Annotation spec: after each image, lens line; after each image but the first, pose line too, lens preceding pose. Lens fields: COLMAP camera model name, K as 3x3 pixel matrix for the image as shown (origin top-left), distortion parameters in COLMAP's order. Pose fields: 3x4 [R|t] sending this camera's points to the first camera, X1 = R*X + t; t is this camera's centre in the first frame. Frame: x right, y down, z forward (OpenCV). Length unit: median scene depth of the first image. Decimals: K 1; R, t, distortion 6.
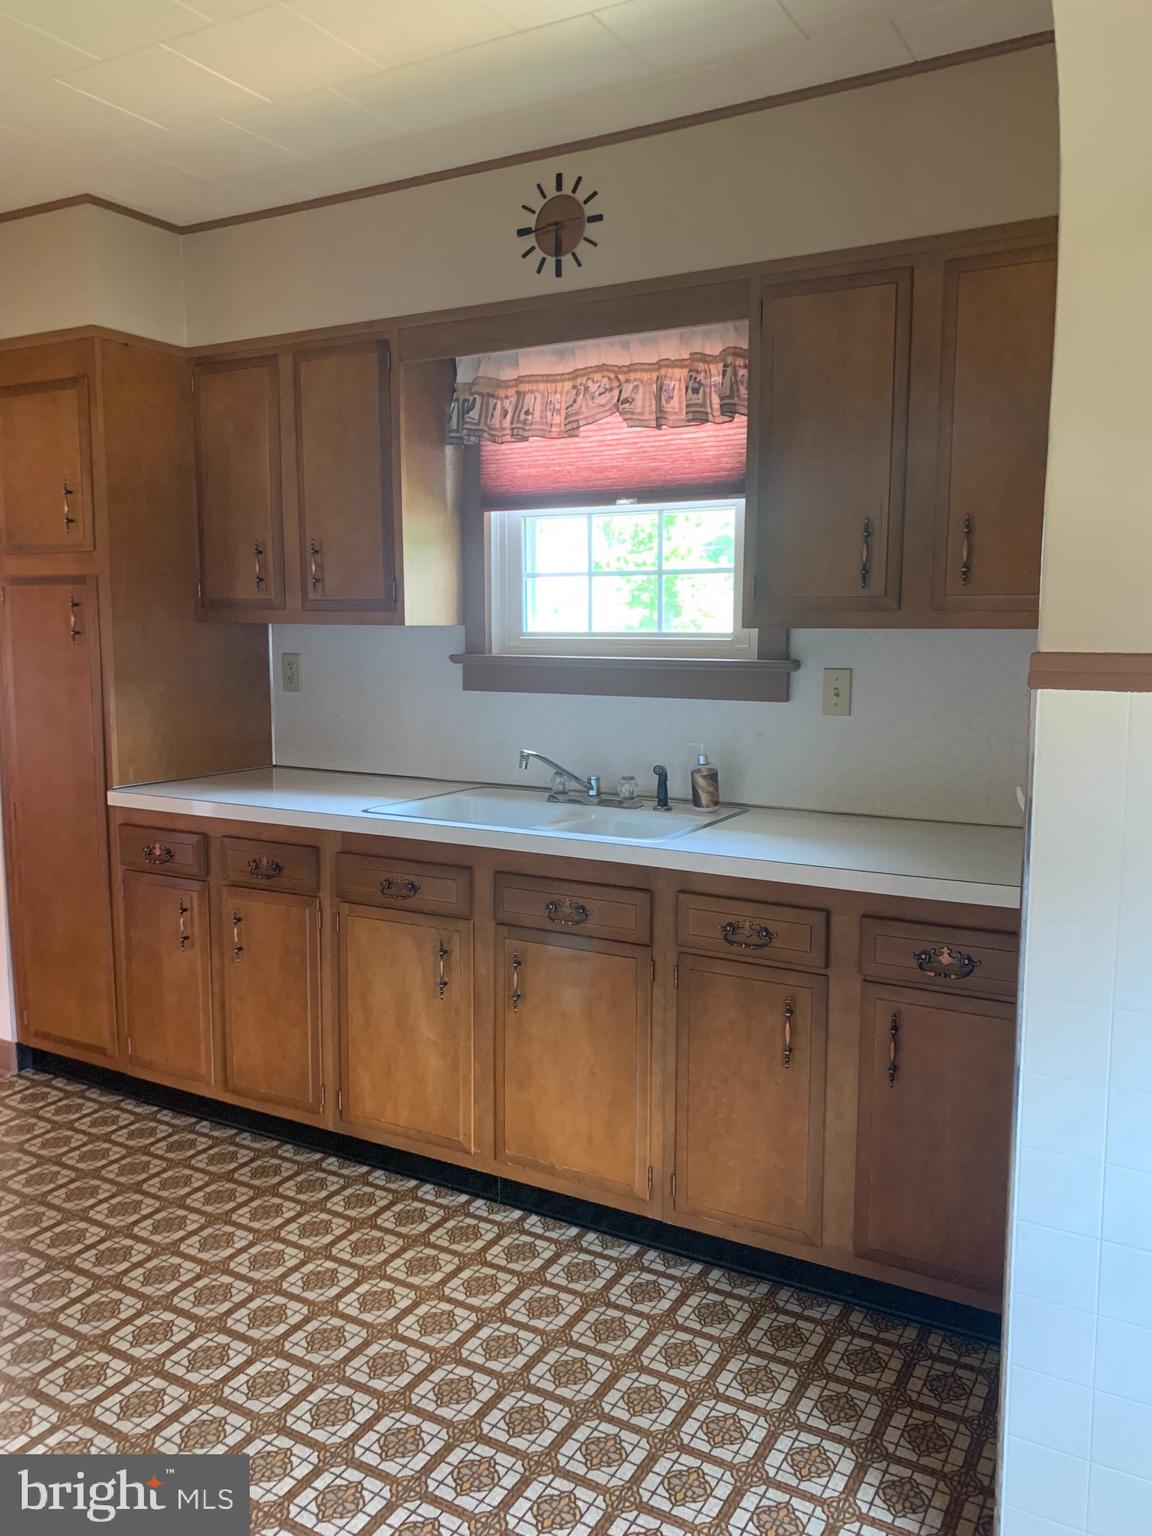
lens RADIAL K [[1205.2, 0, 570.8], [0, 1205.2, 781.7], [0, 0, 1]] dist [0.050240, -0.035663]
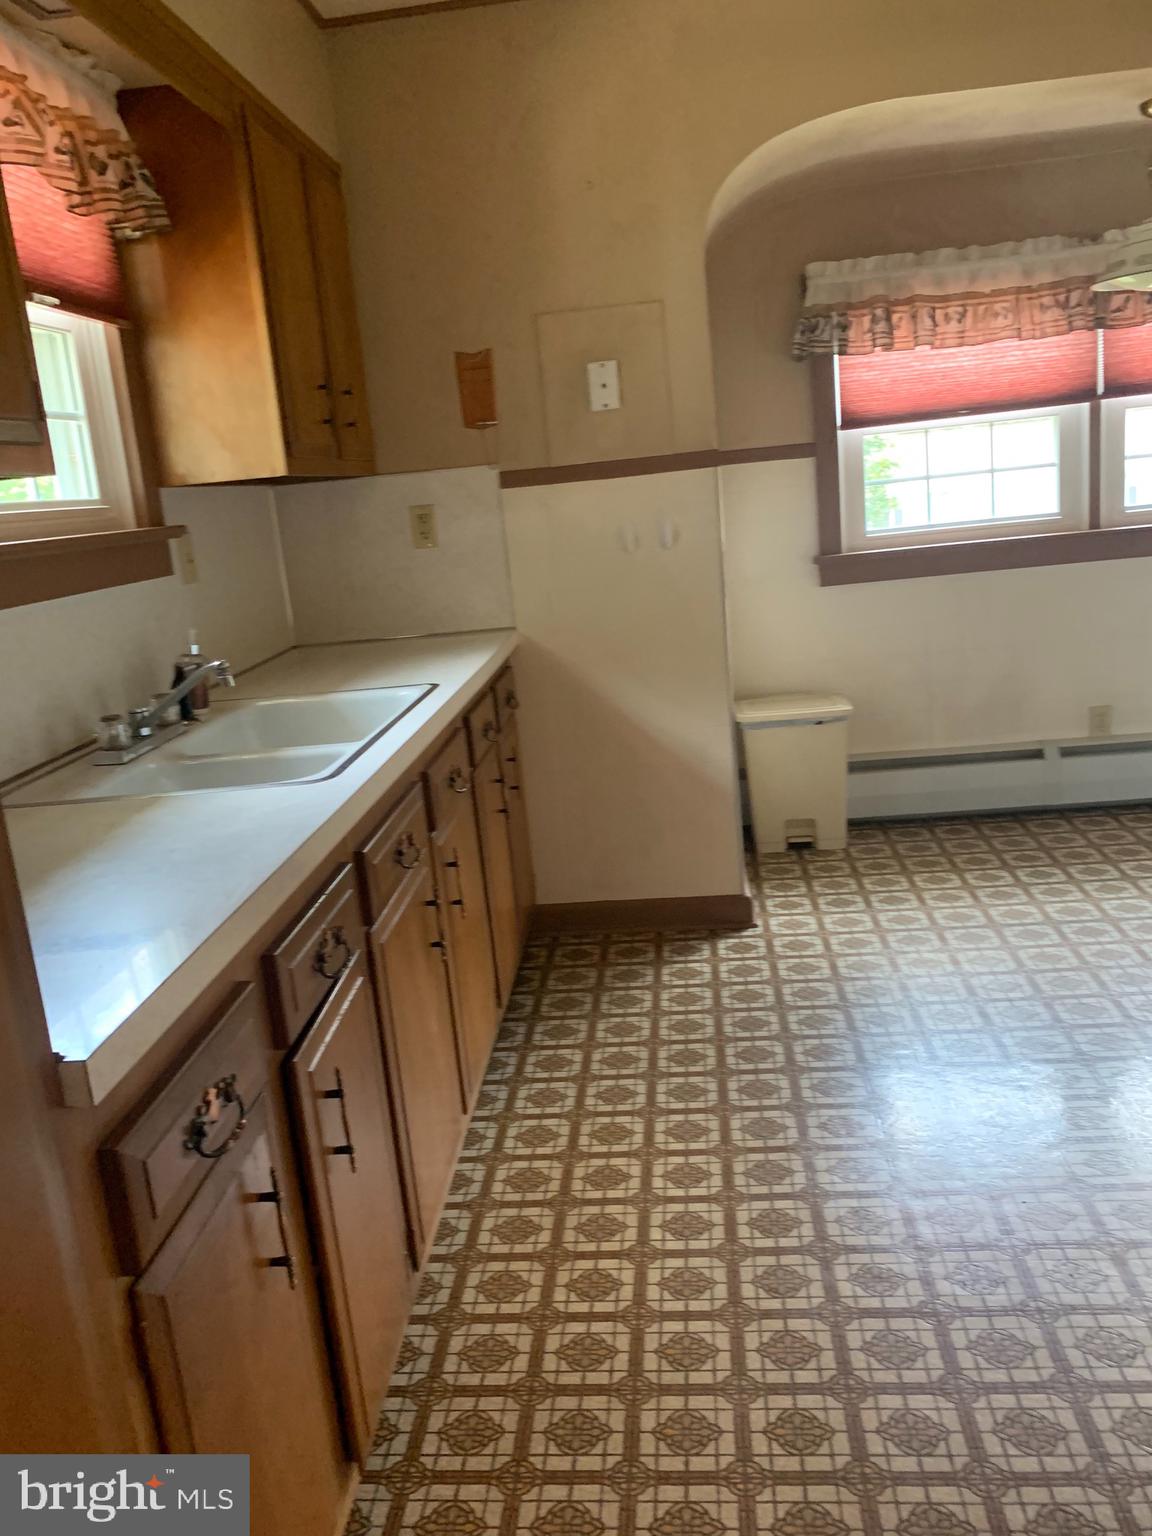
lens RADIAL K [[1205.2, 0, 564.6], [0, 1205.2, 759.3], [0, 0, 1]] dist [0.050240, -0.035663]
pose [[-0.431678, -0.171201, 0.885632, -0.913731], [0.204100, 0.937822, 0.280774, -0.158346], [-0.878633, 0.301962, -0.369895, 1.366603]]
